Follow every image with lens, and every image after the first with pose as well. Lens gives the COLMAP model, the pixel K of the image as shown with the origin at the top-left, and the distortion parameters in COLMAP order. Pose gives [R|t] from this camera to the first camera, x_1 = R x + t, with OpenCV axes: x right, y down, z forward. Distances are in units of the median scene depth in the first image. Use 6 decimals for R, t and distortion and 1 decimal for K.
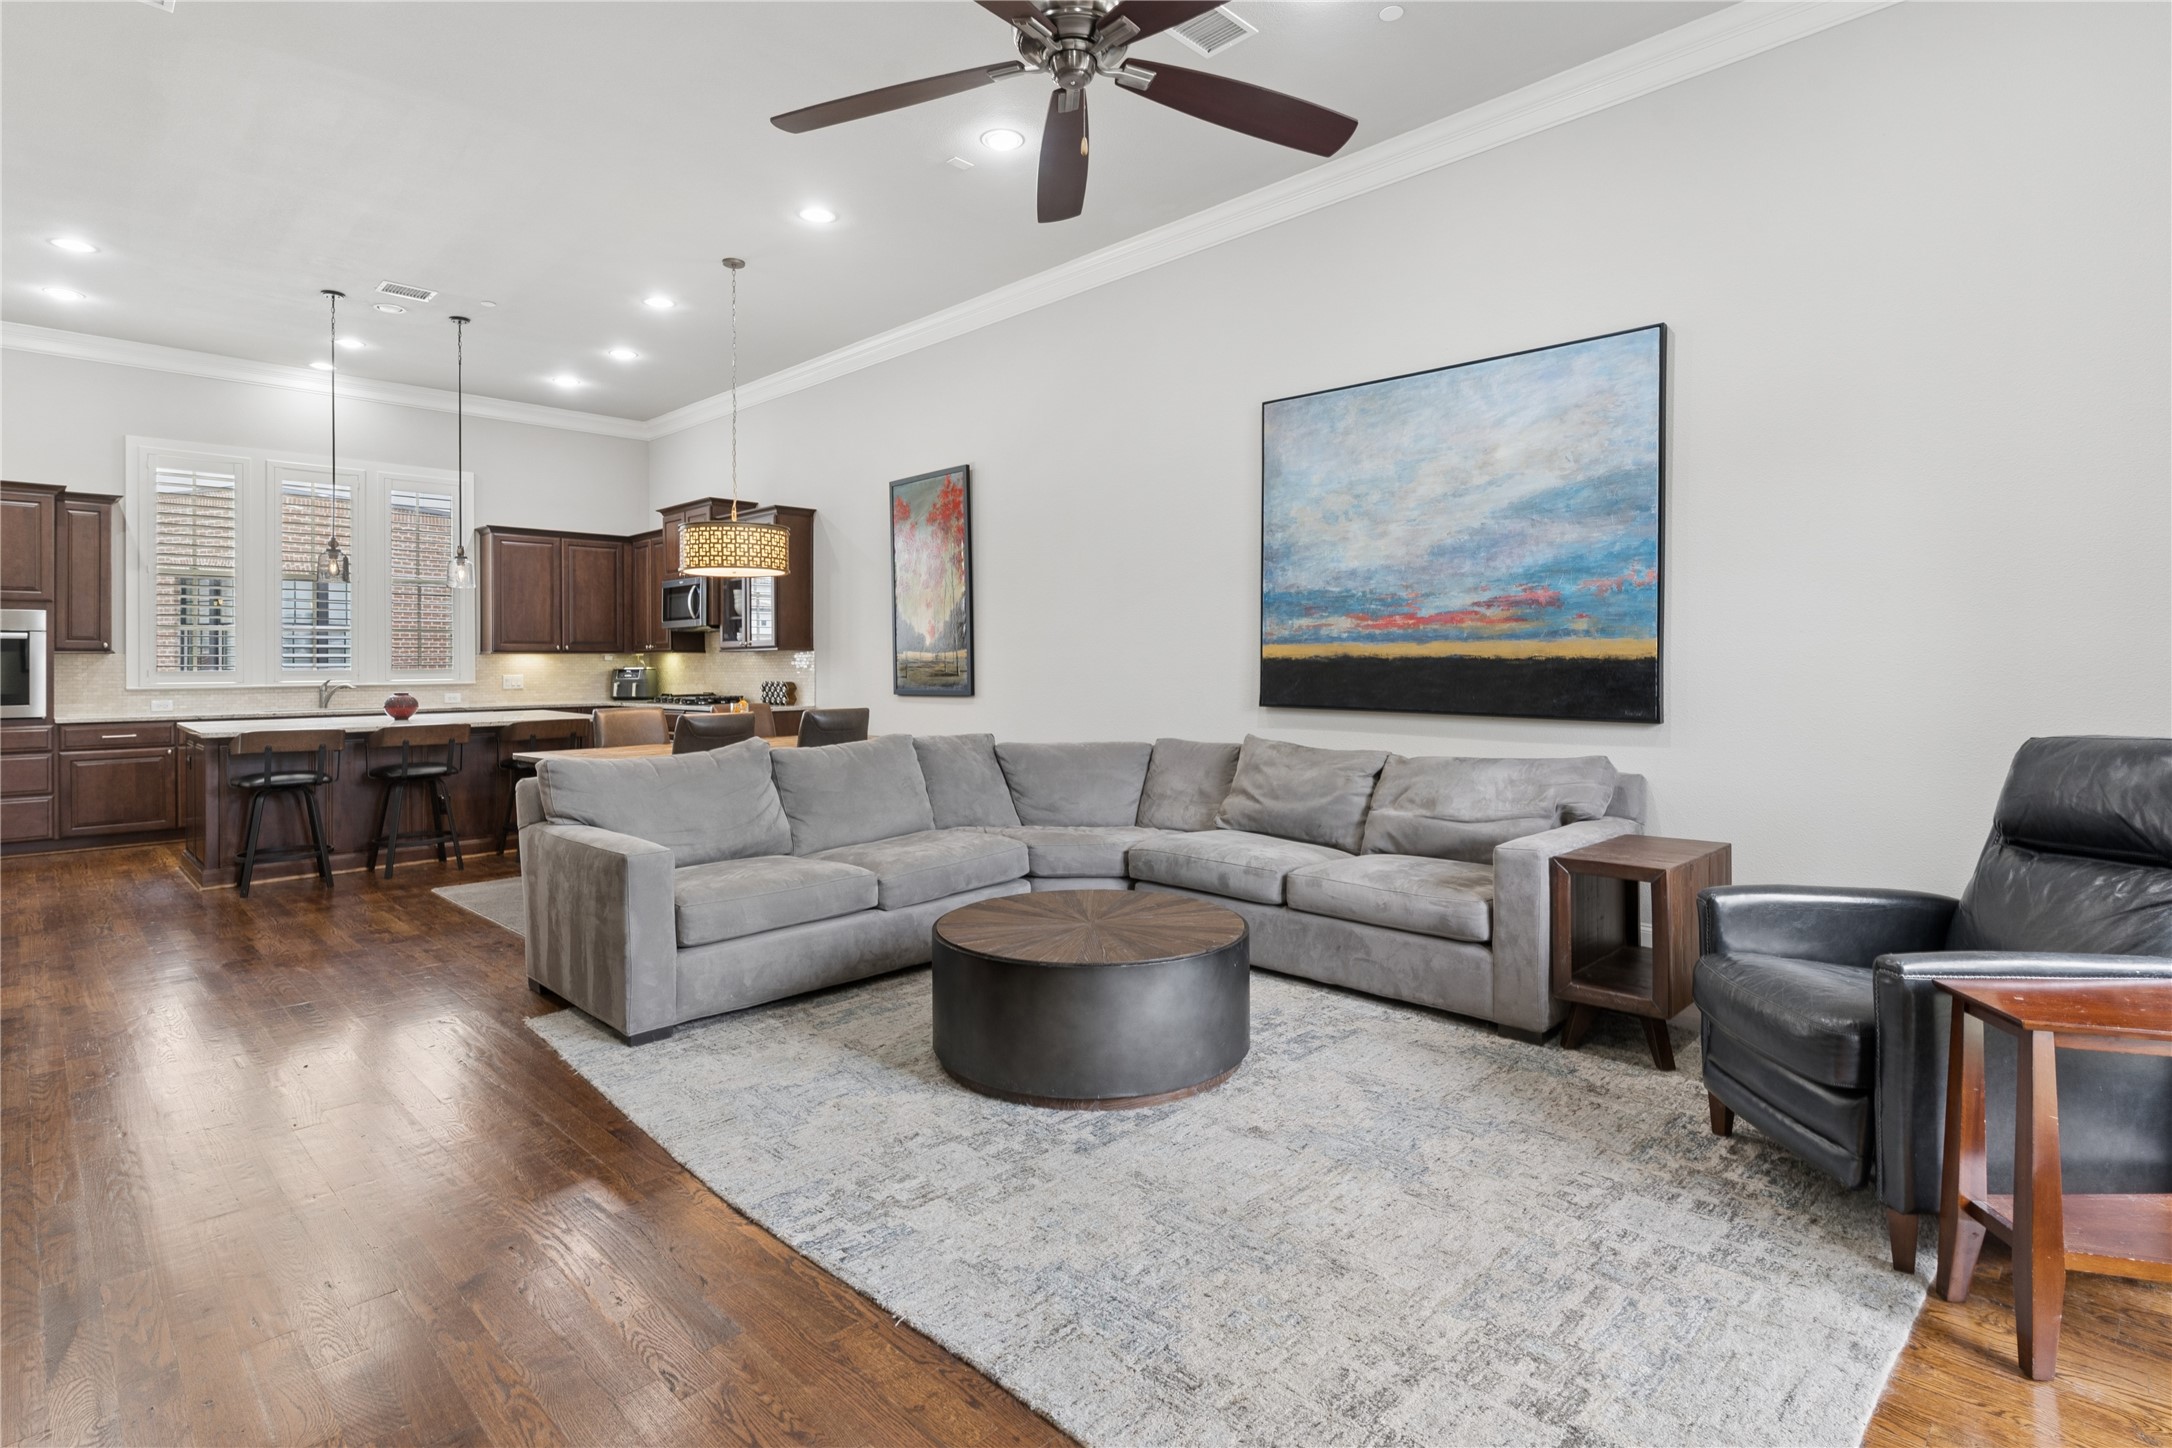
lens RADIAL K [[1063.5, 0, 1086.3], [0, 1063.5, 659.3], [0, 0, 1]] dist [0.000965, -0.000327]
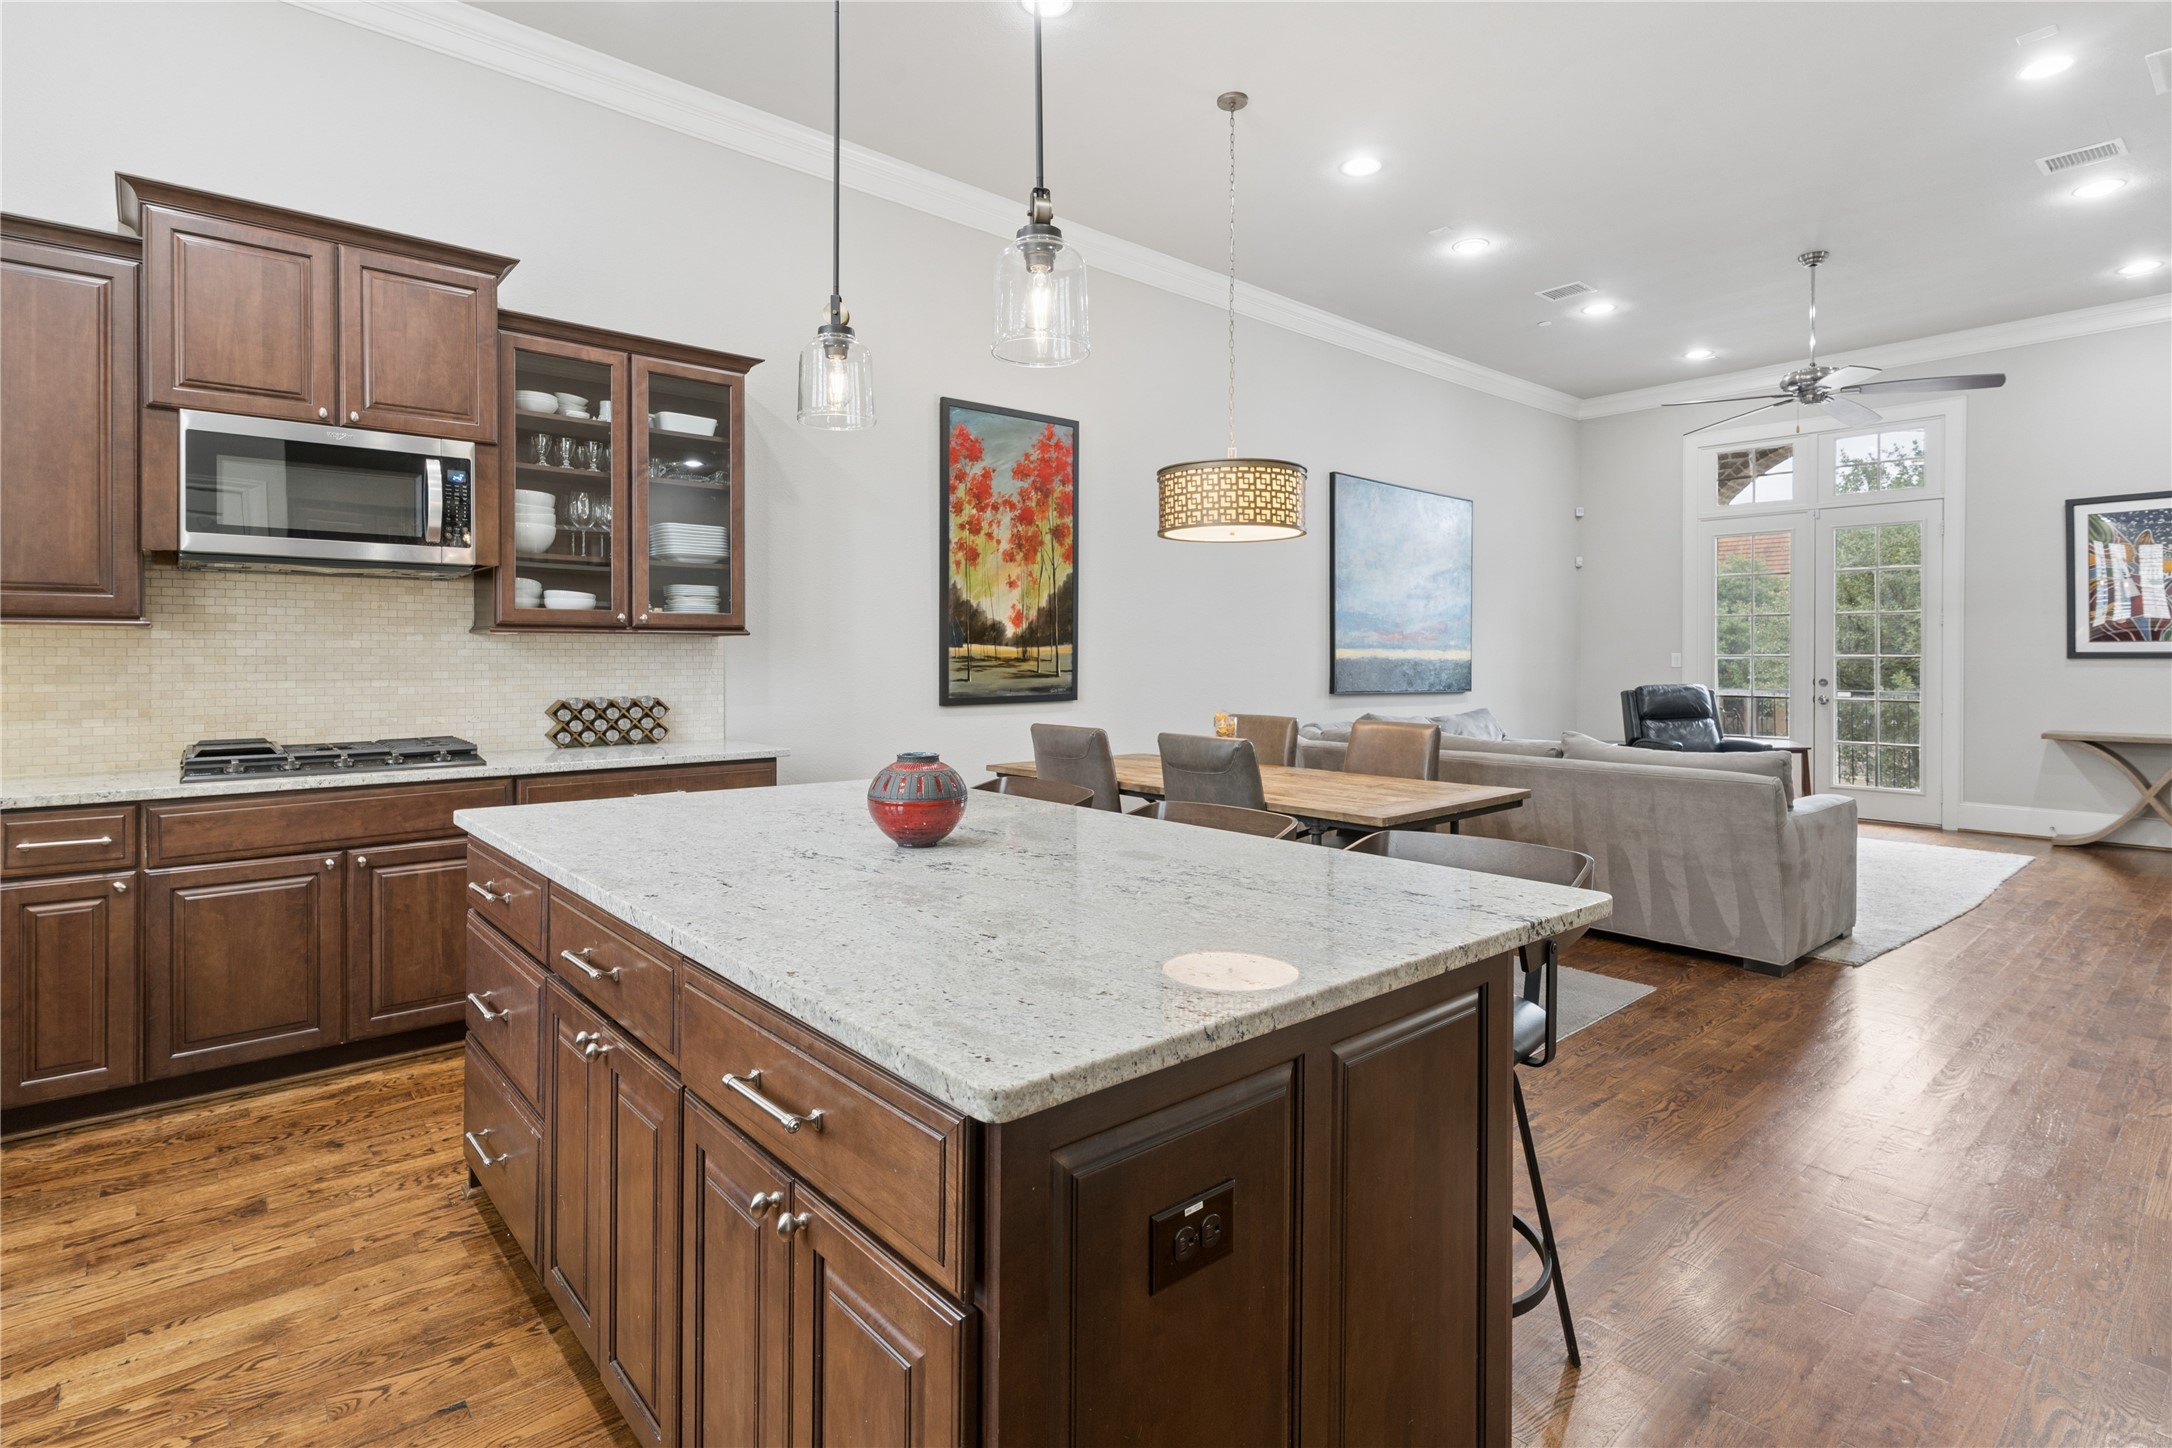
lens RADIAL K [[1063.5, 0, 1086.3], [0, 1063.5, 659.3], [0, 0, 1]] dist [0.000965, -0.000327]
pose [[0.079756, 0.003726, 0.996807, -1.301940], [-0.006028, 0.999977, -0.003255, 0.006473], [-0.996796, -0.005749, 0.079777, 1.288856]]
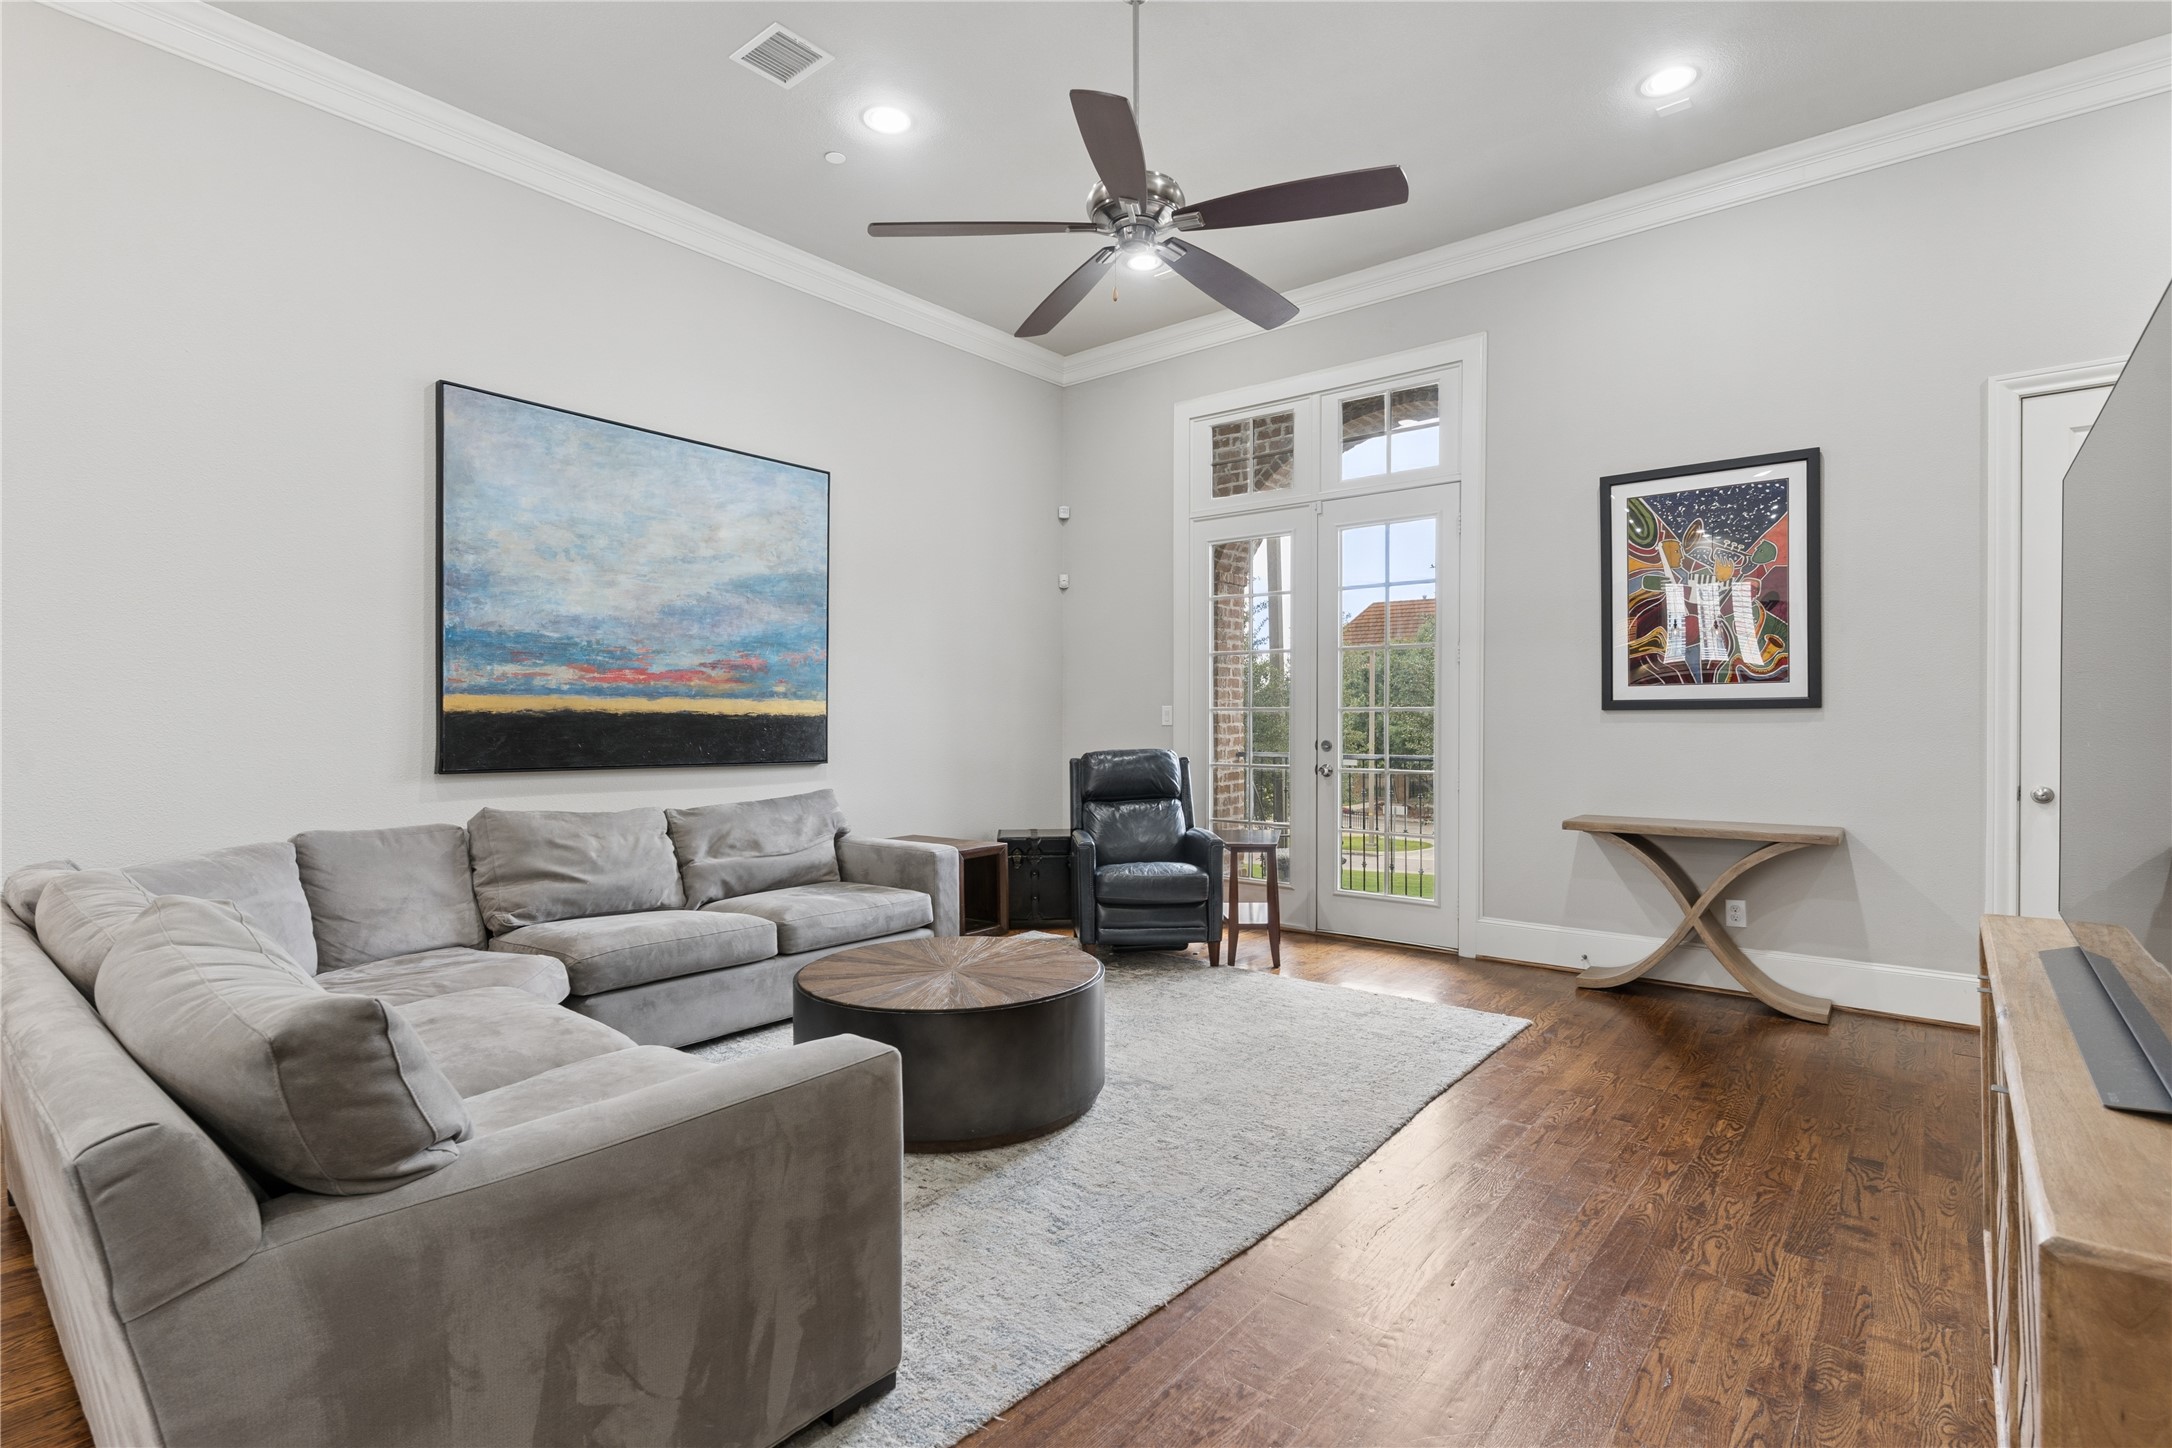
lens RADIAL K [[1038.5, 0, 1086.0], [0, 1038.5, 724.0], [0, 0, 1]] dist [-0.000615, -0.000306]
pose [[-0.093268, -0.000361, 0.995641, -0.670365], [-0.003098, 0.999995, 0.000072, 0.007046], [-0.995636, -0.003078, -0.093268, 0.643796]]
